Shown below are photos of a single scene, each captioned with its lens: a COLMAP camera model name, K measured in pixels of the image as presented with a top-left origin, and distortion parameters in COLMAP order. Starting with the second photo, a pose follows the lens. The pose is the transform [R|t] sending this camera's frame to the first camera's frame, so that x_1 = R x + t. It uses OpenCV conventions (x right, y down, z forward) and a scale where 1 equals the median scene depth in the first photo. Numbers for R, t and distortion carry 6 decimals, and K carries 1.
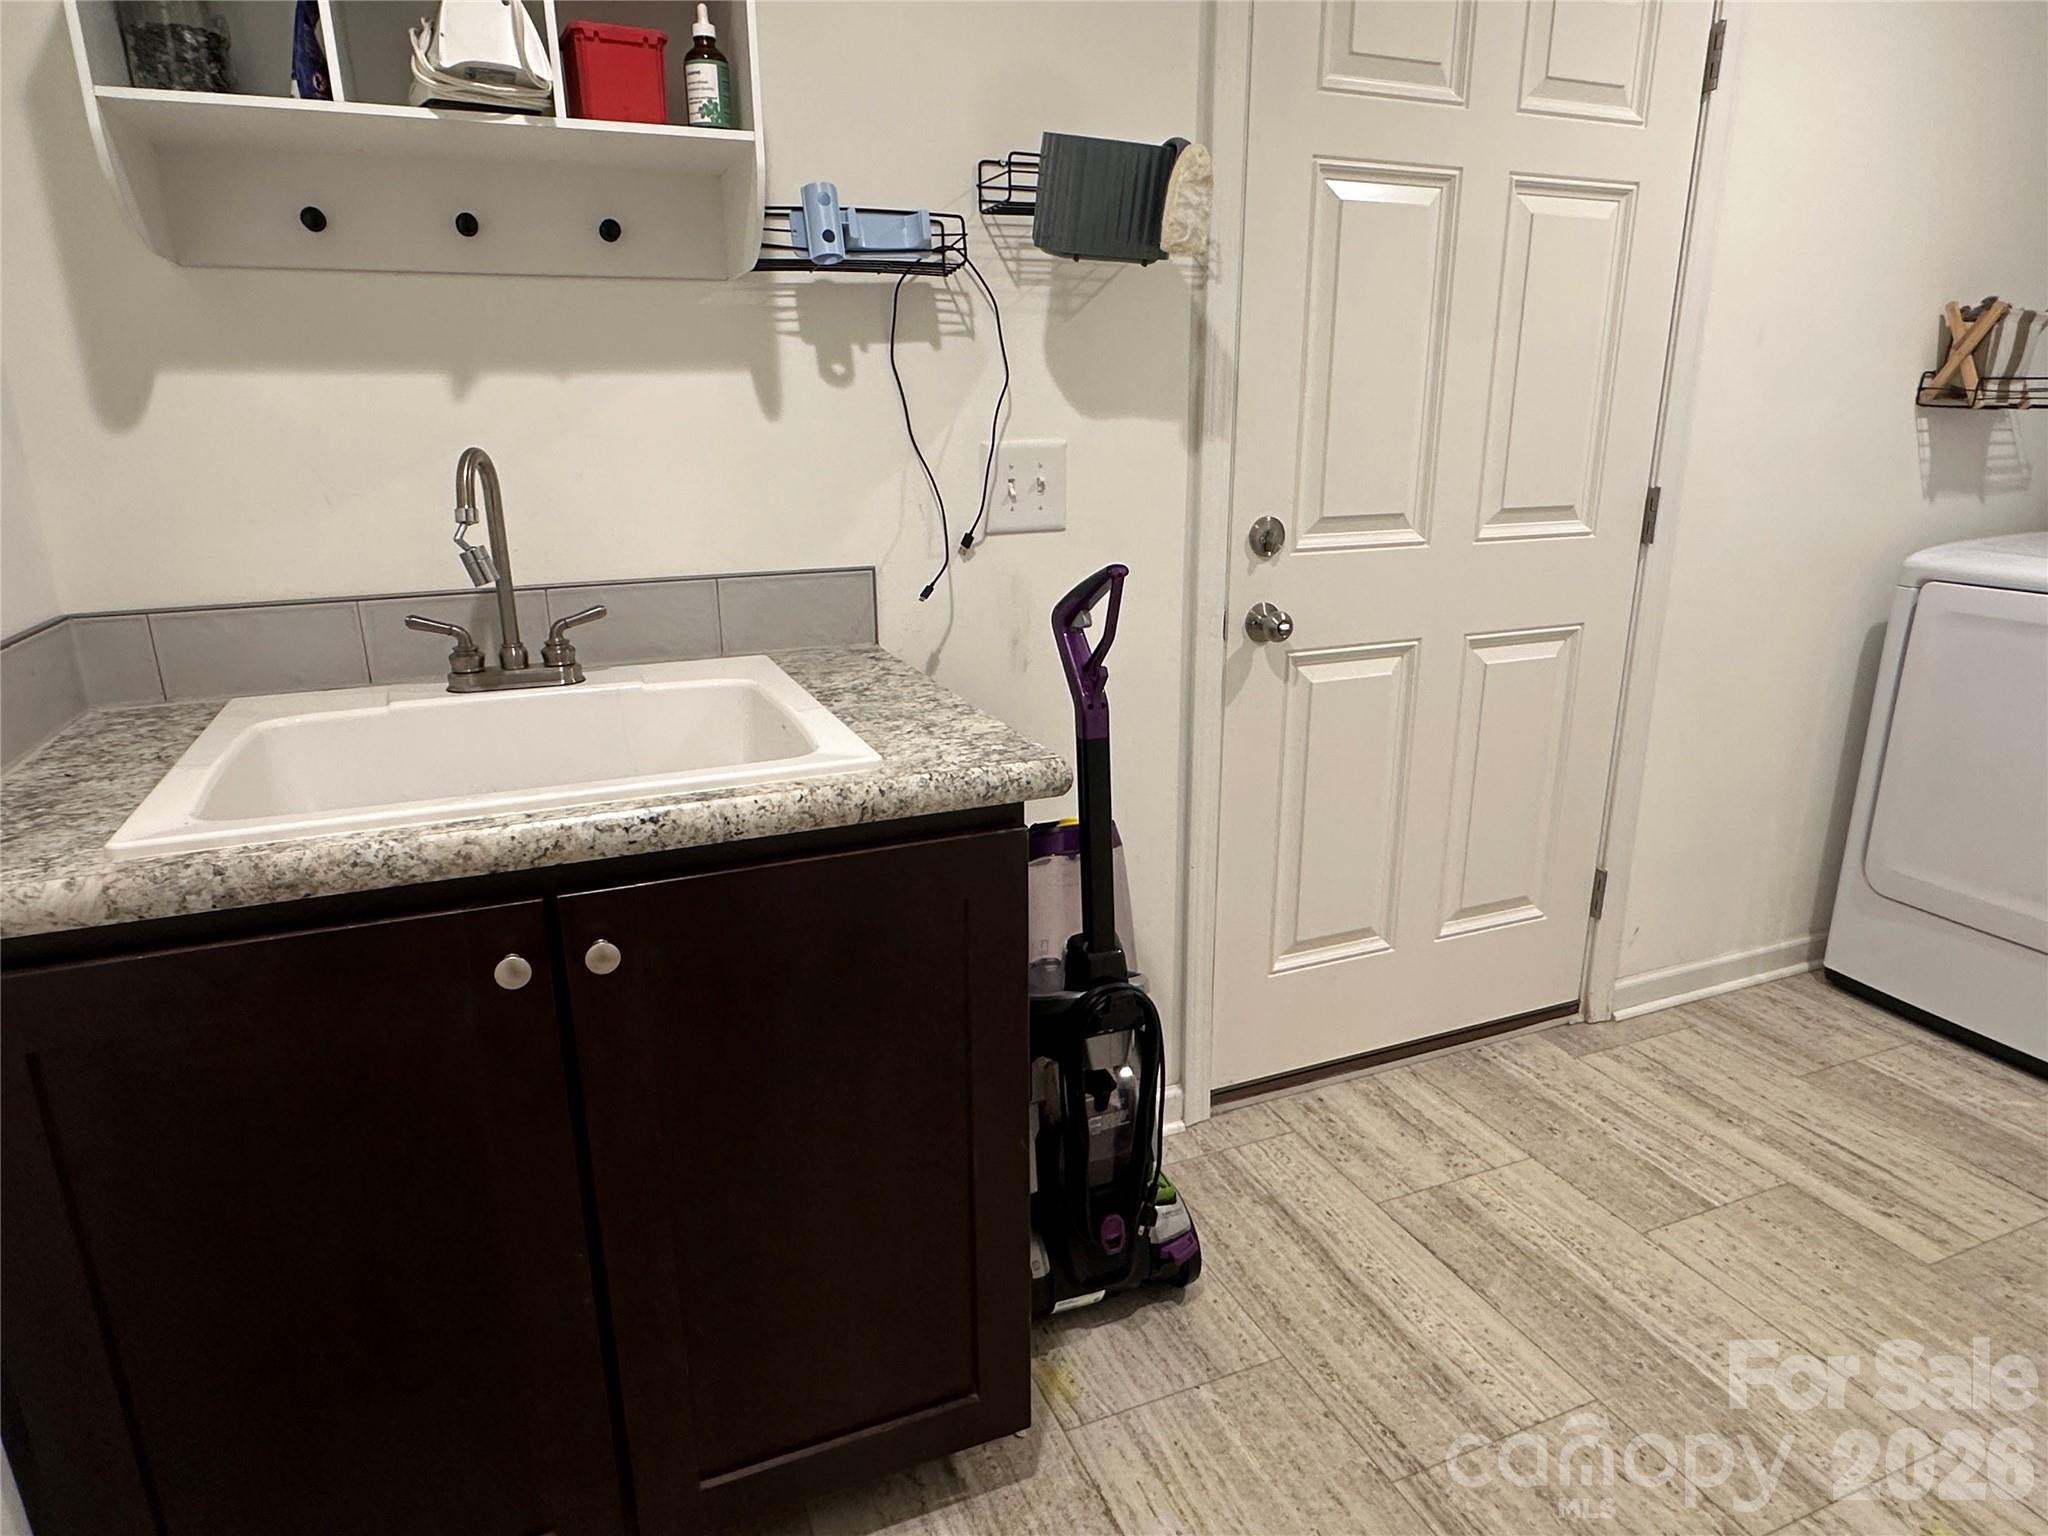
lens RADIAL K [[1231.6, 0, 1021.9], [0, 1231.6, 784.4], [0, 0, 1]] dist [-0.001937, 0.001089]
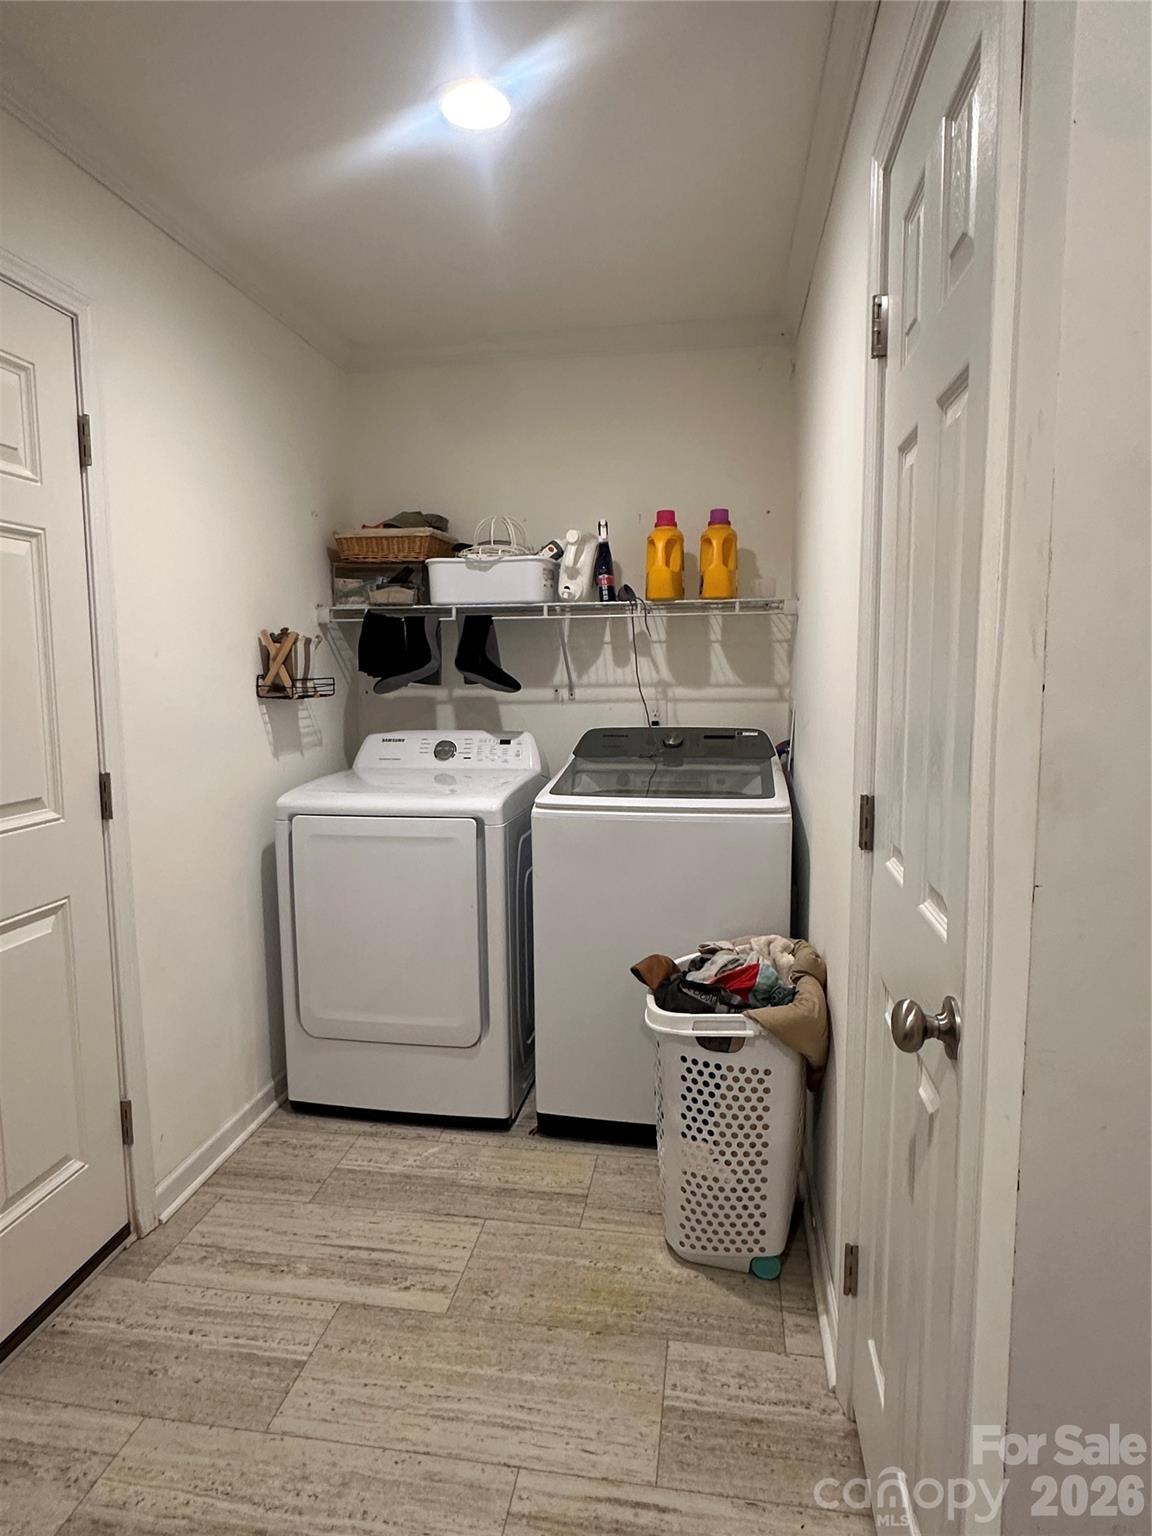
lens RADIAL K [[923.7, 0, 570.0], [0, 923.7, 772.7], [0, 0, 1]] dist [-0.001937, 0.001089]
pose [[0.528720, -0.094643, 0.843503, 0.000851], [0.247330, 0.967818, -0.046439, -0.086778], [-0.811962, 0.233177, 0.535113, 0.154675]]
